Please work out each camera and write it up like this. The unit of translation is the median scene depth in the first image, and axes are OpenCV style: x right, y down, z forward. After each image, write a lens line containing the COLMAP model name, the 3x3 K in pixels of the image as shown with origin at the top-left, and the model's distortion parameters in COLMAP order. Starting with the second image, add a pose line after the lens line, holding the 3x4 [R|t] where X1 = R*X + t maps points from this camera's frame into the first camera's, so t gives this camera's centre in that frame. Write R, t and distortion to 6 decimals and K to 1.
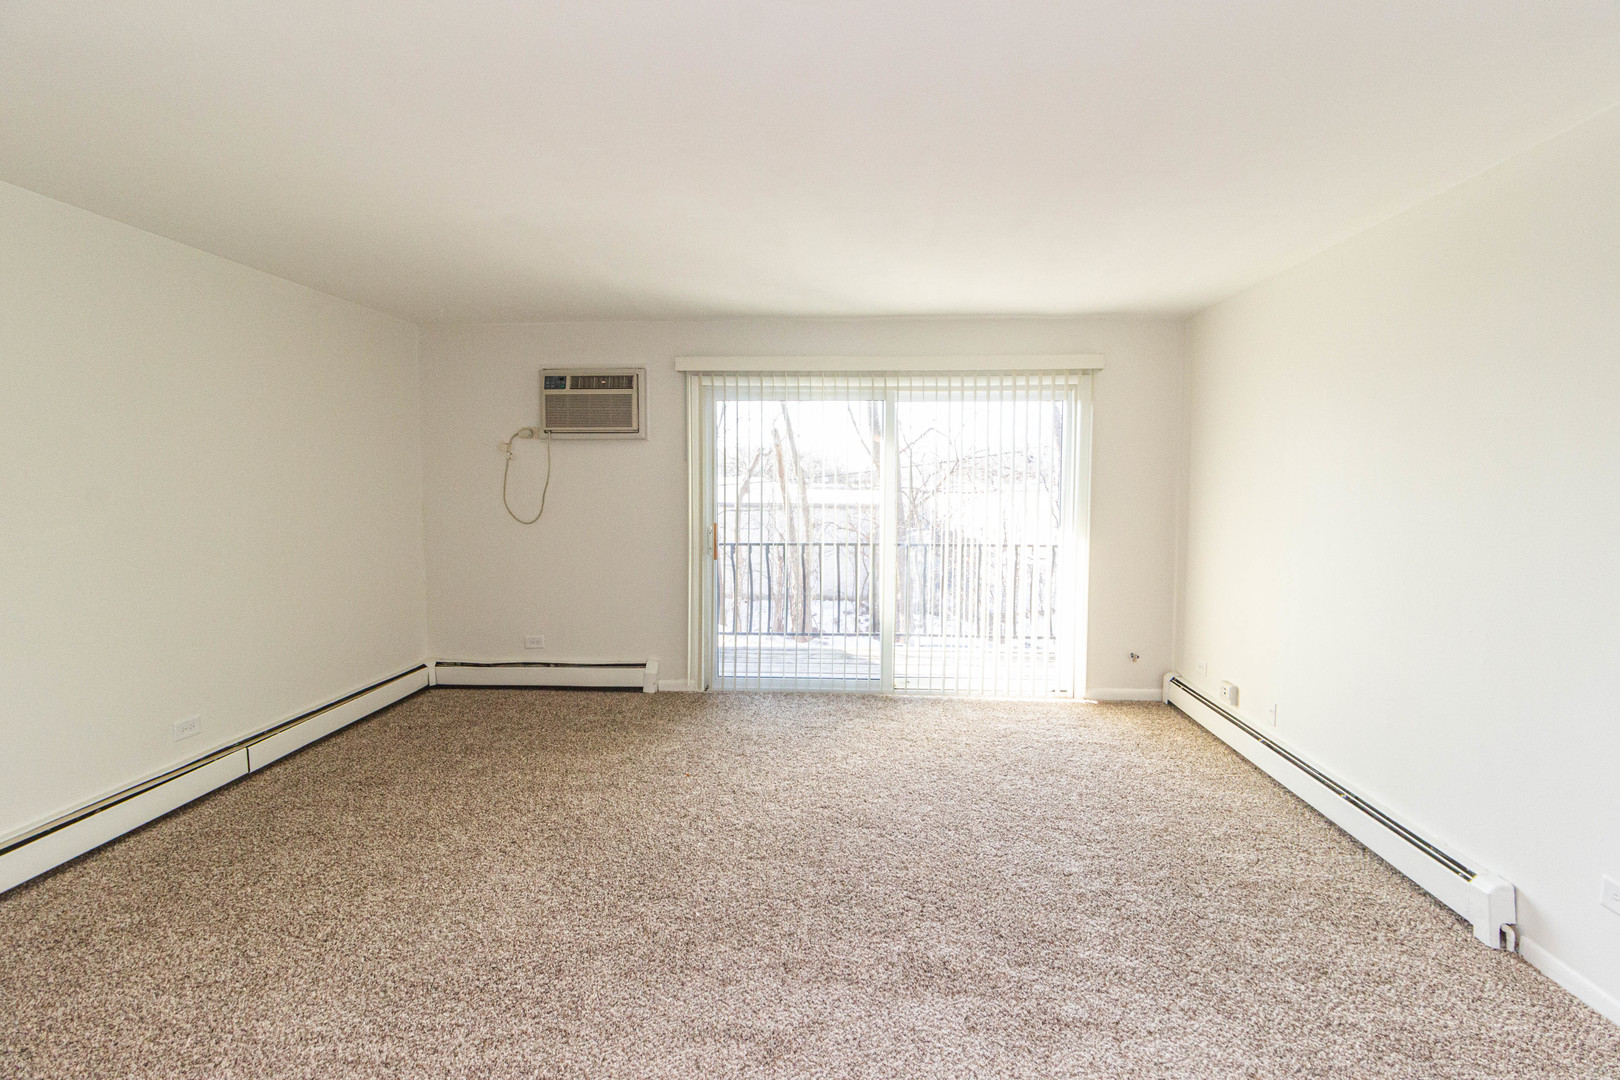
lens RADIAL K [[744.3, 0, 827.1], [0, 744.3, 533.5], [0, 0, 1]] dist [0.008386, -0.001547]
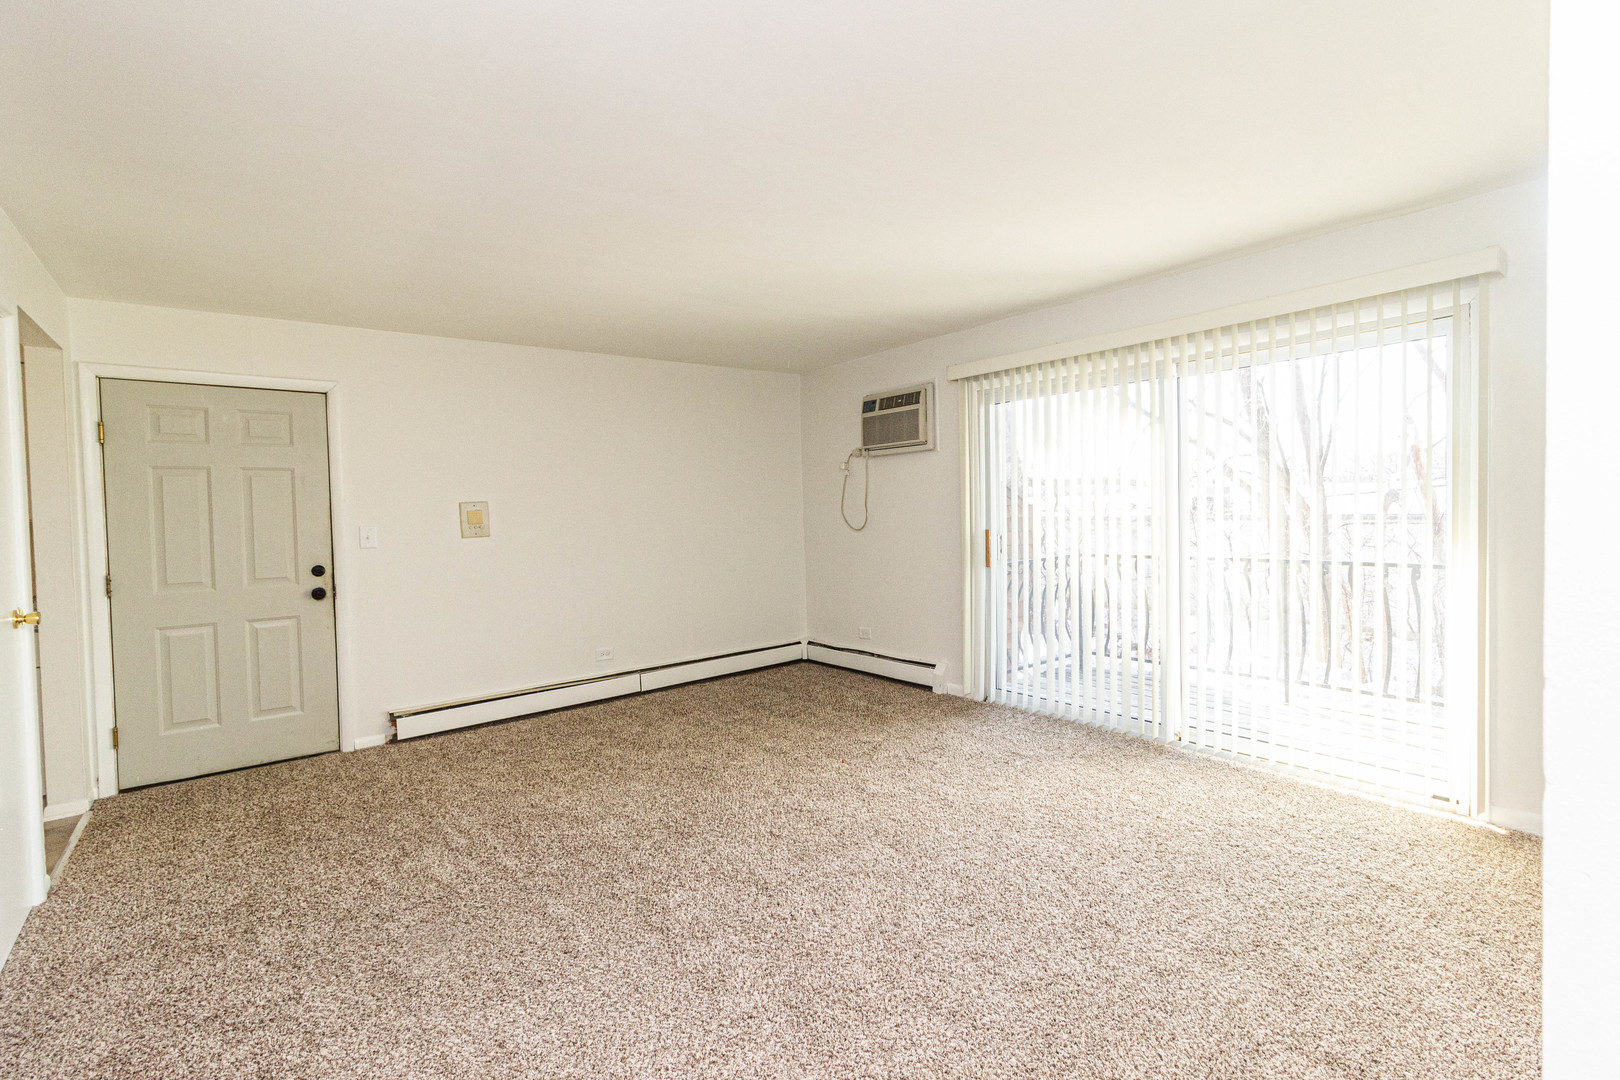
lens RADIAL K [[744.3, 0, 814.1], [0, 744.3, 537.6], [0, 0, 1]] dist [0.008386, -0.001547]
pose [[0.662105, 0.008939, -0.749358, 0.436611], [-0.020970, 0.999758, -0.006603, 0.007430], [0.749117, 0.020086, 0.662133, 0.187287]]
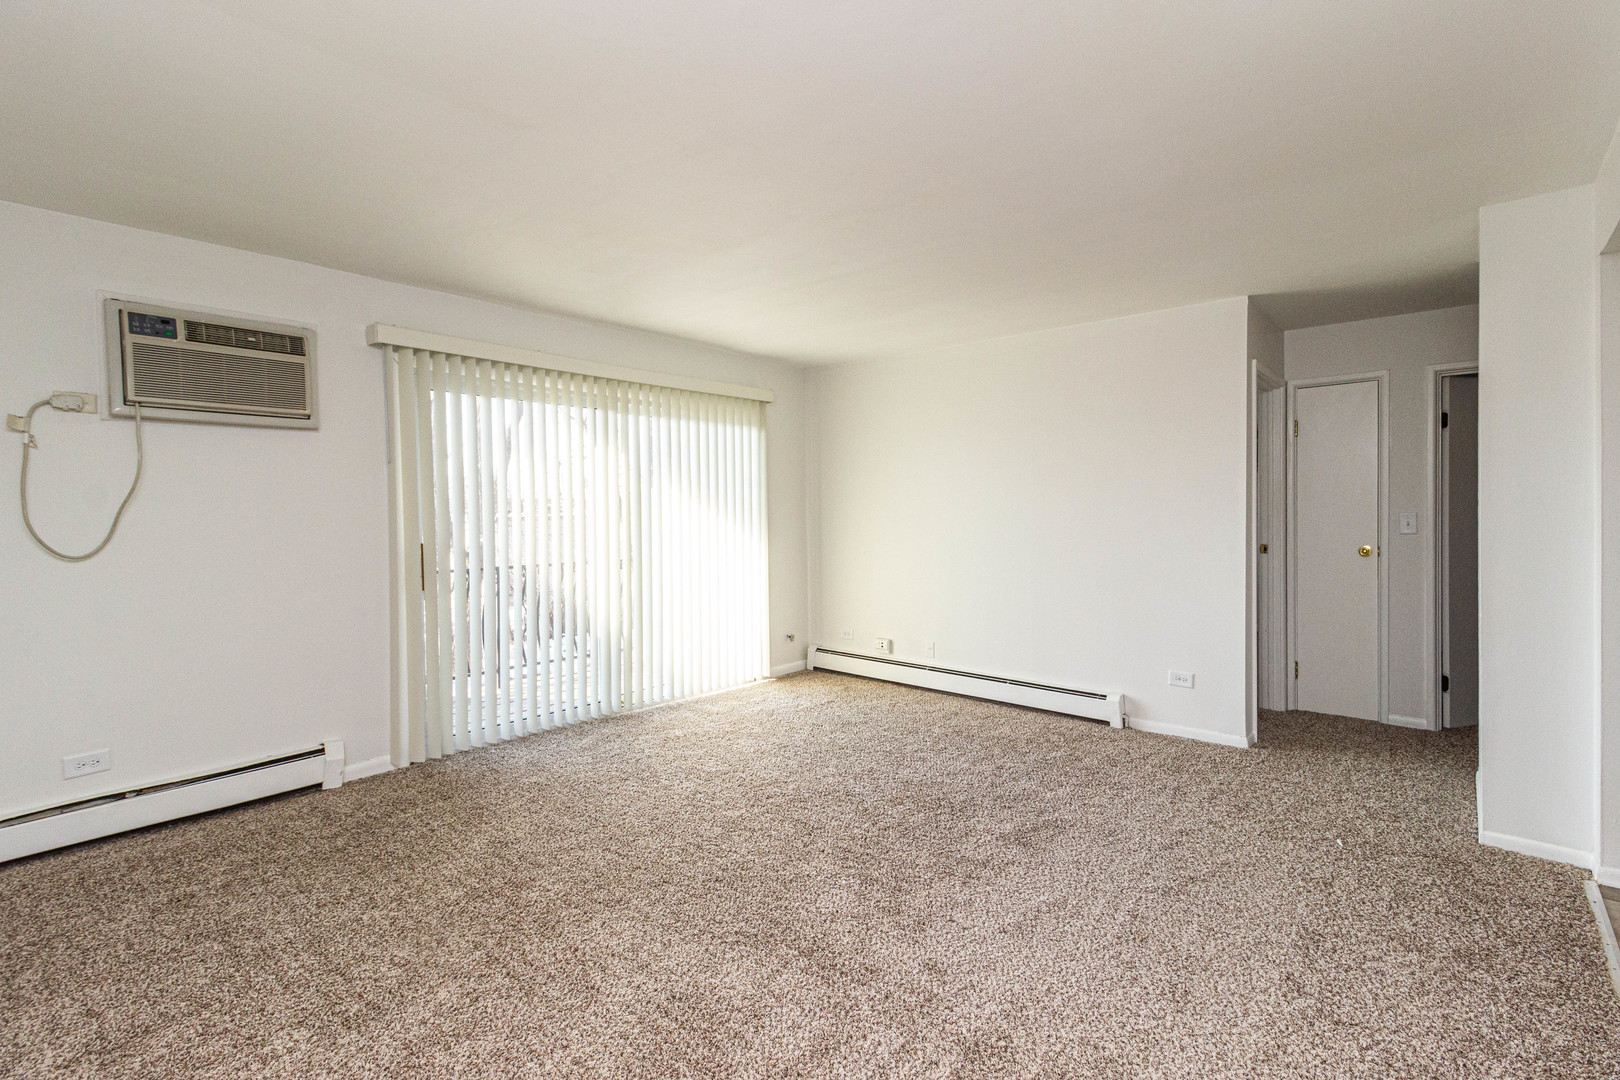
lens RADIAL K [[744.3, 0, 819.1], [0, 744.3, 537.6], [0, 0, 1]] dist [0.008386, -0.001547]
pose [[0.609281, -0.034000, 0.792225, -0.527627], [0.061699, 0.998084, -0.004617, 0.008844], [-0.790551, 0.051693, 0.610211, 0.197309]]
